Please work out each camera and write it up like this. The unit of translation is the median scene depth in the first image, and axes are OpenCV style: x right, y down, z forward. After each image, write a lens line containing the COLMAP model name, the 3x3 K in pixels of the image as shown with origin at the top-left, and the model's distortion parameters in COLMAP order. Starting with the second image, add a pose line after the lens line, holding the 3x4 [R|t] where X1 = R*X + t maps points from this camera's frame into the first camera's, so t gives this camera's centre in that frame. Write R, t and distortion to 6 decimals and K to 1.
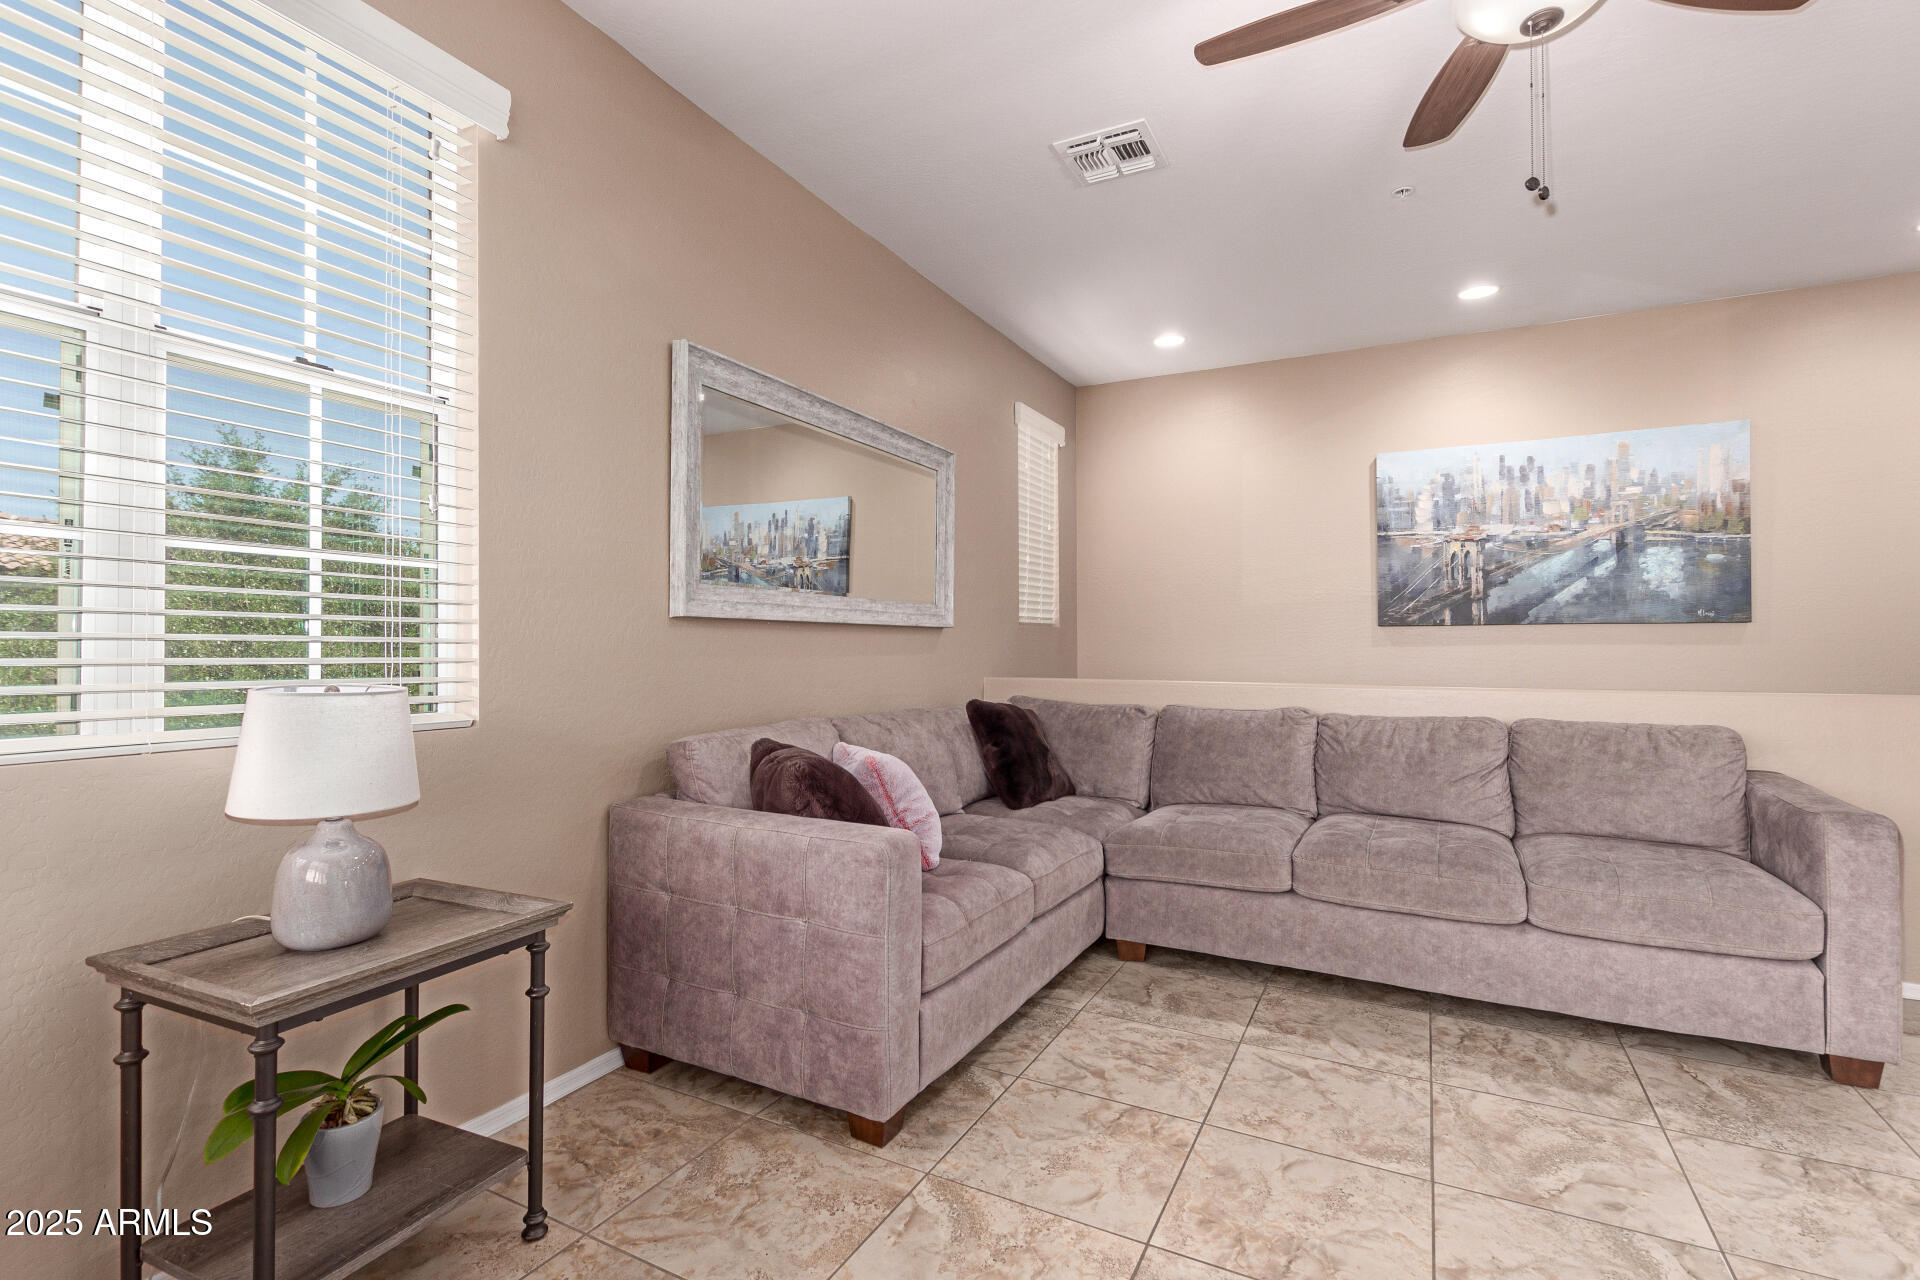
lens RADIAL K [[885.9, 0, 957.8], [0, 885.9, 631.6], [0, 0, 1]] dist [-0.000179, -0.000996]
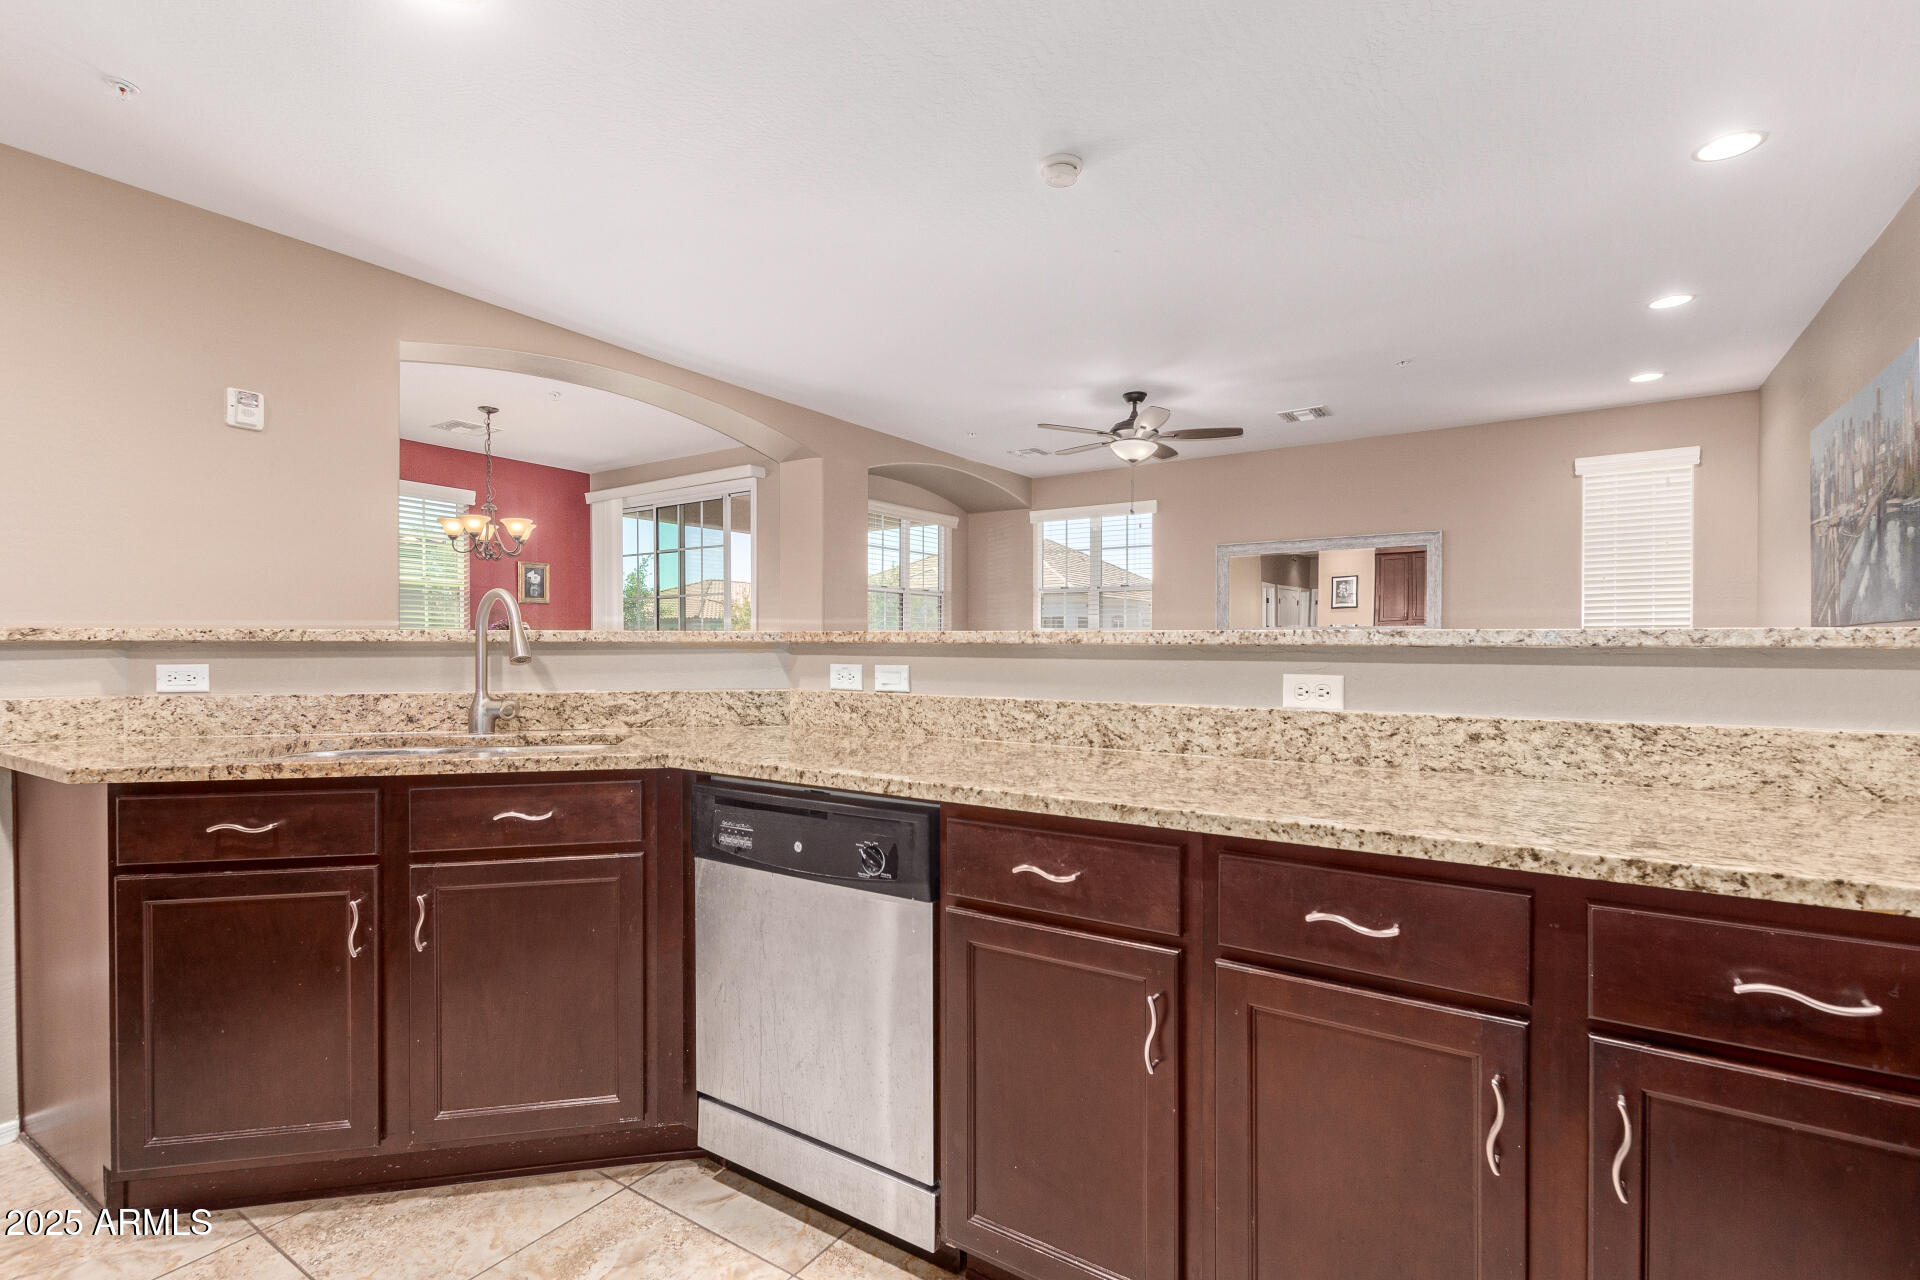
lens RADIAL K [[889.9, 0, 963.3], [0, 889.9, 646.3], [0, 0, 1]] dist [0.009294, -0.004973]
pose [[-0.099368, -0.001295, -0.995050, 1.624496], [0.019217, 0.999810, -0.003220, -0.001399], [0.994865, -0.019442, -0.099325, 0.275993]]
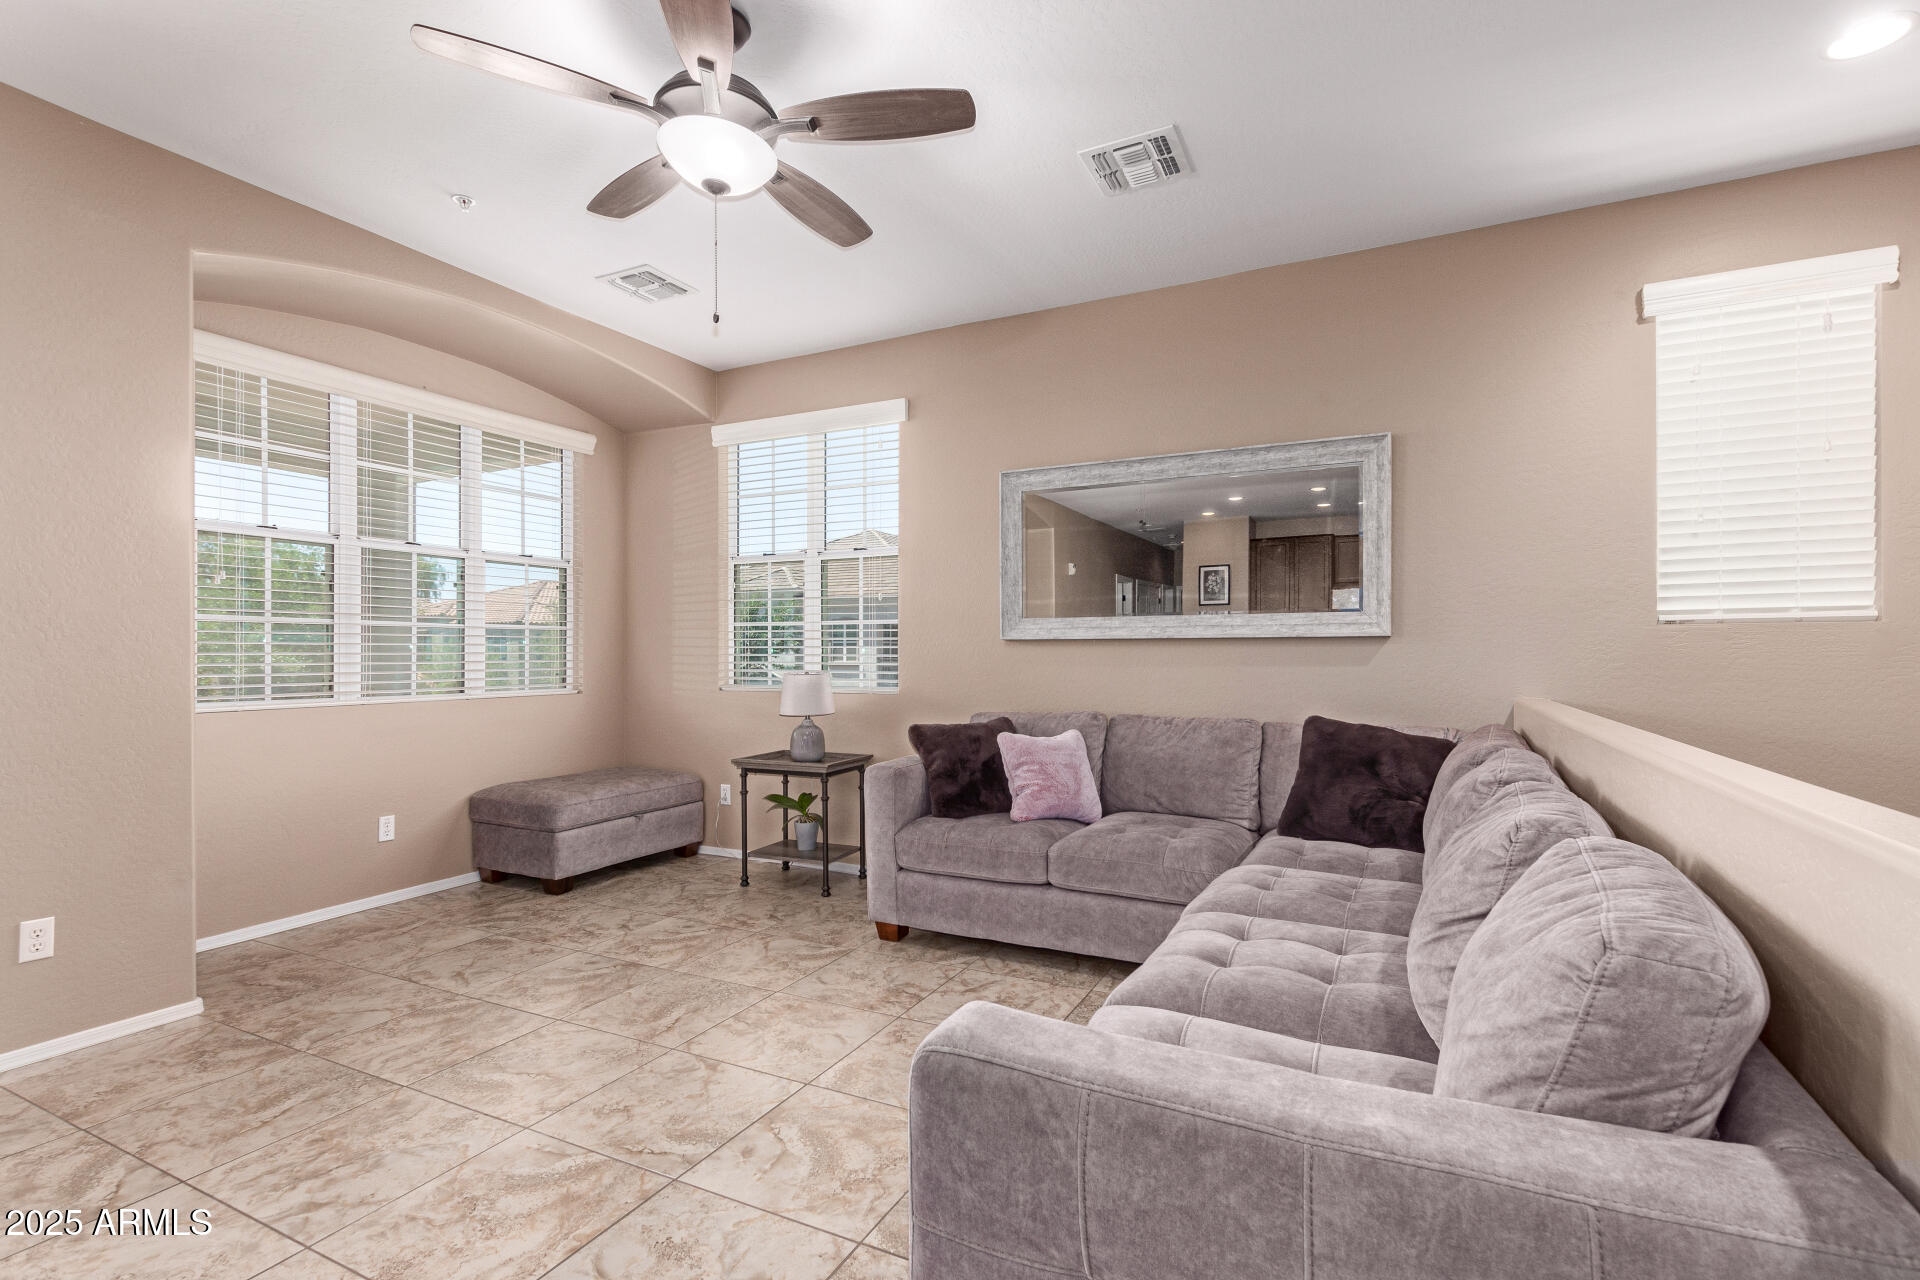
lens RADIAL K [[879.4, 0, 956.0], [0, 879.4, 653.4], [0, 0, 1]] dist [0.011376, -0.006131]
pose [[0.018690, -0.004062, -0.999817, 0.803379], [0.018414, 0.999824, -0.003717, 0.007289], [0.999656, -0.018341, 0.018761, 0.535896]]
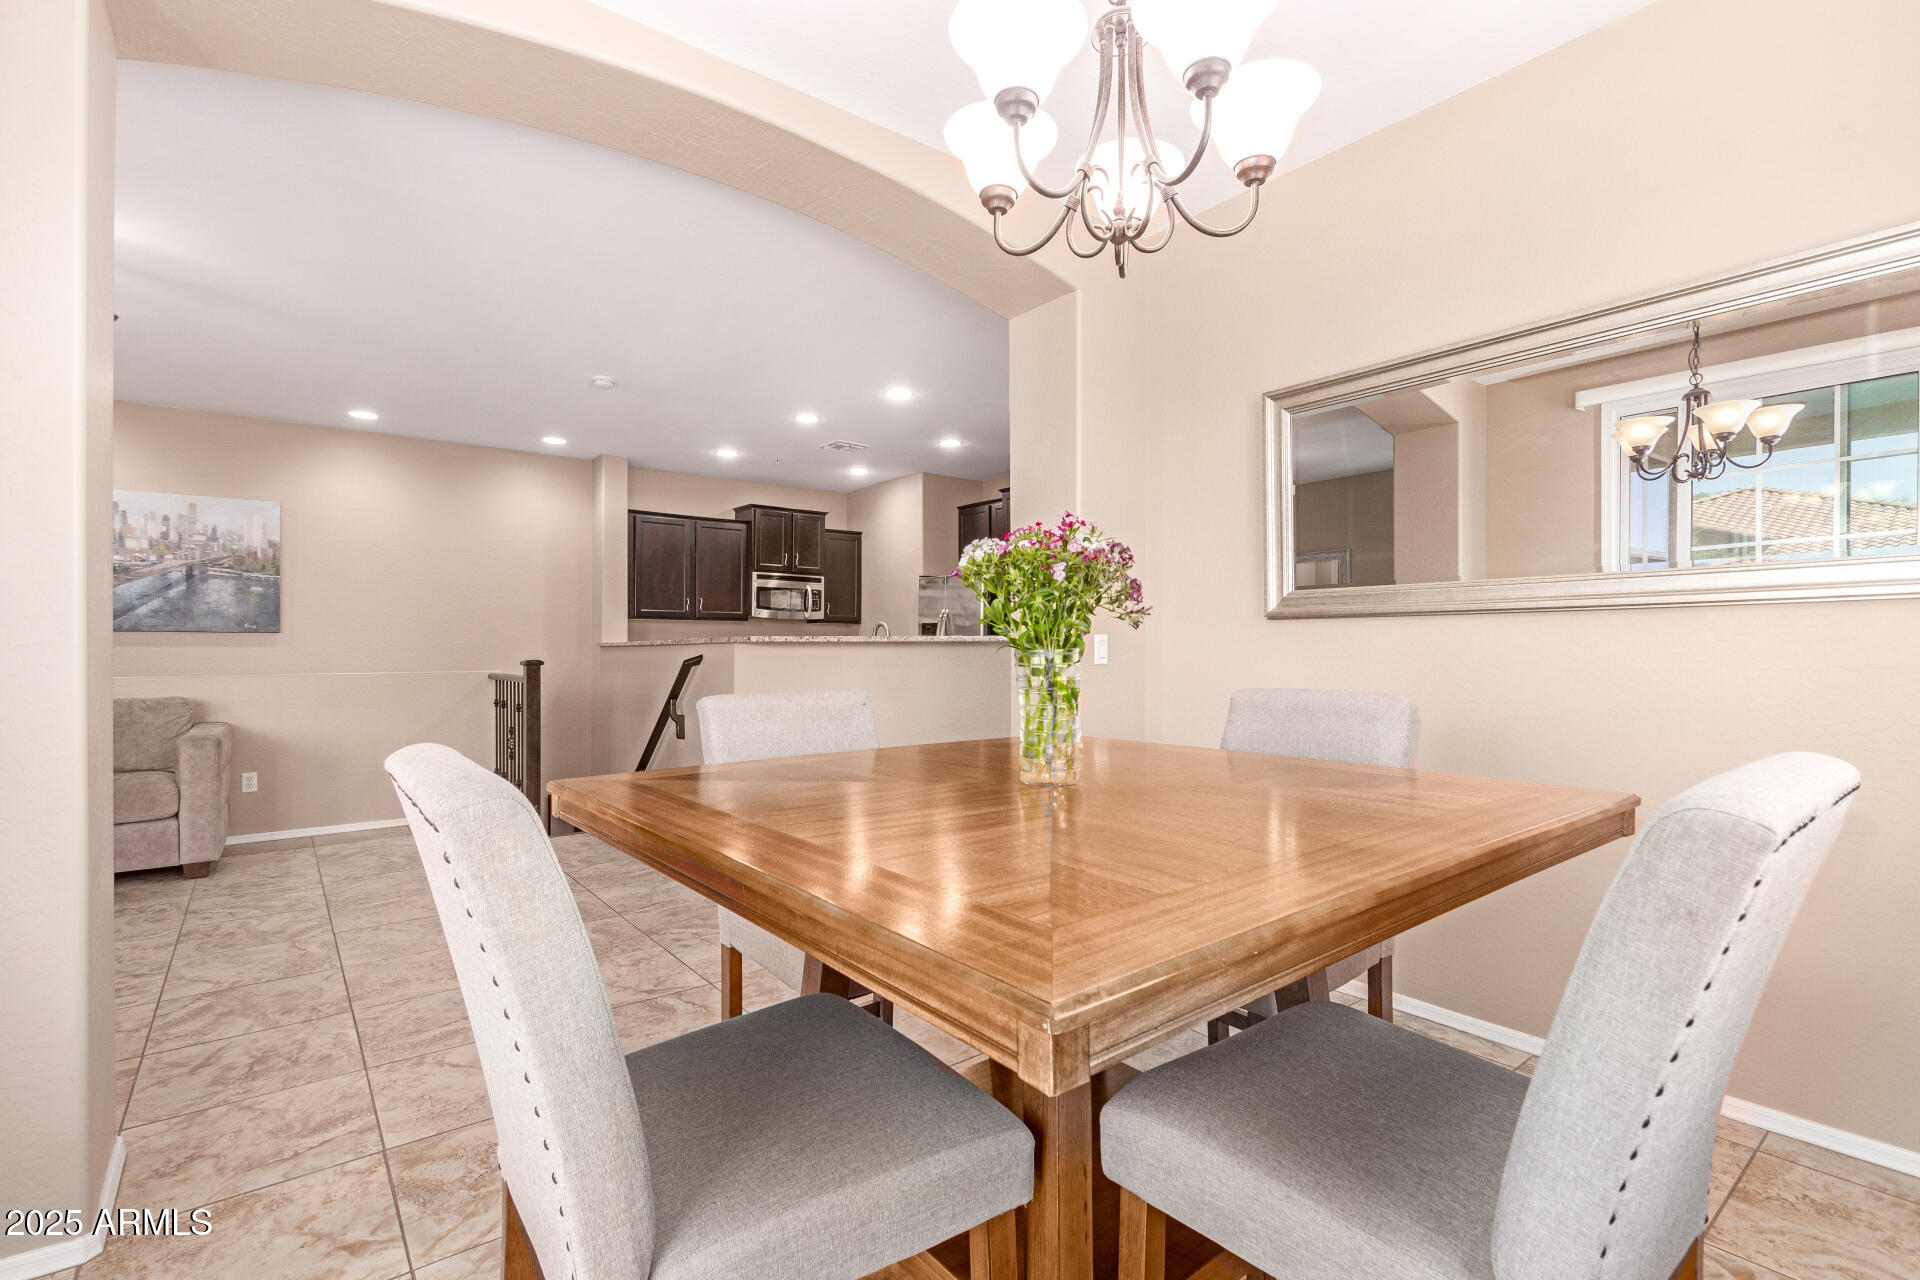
lens RADIAL K [[879.4, 0, 956.0], [0, 879.4, 653.4], [0, 0, 1]] dist [0.011376, -0.006131]
pose [[0.410791, -0.004724, 0.911717, -0.030729], [-0.016381, 0.999787, 0.012562, -0.012623], [-0.911582, -0.020095, 0.410626, -0.693043]]
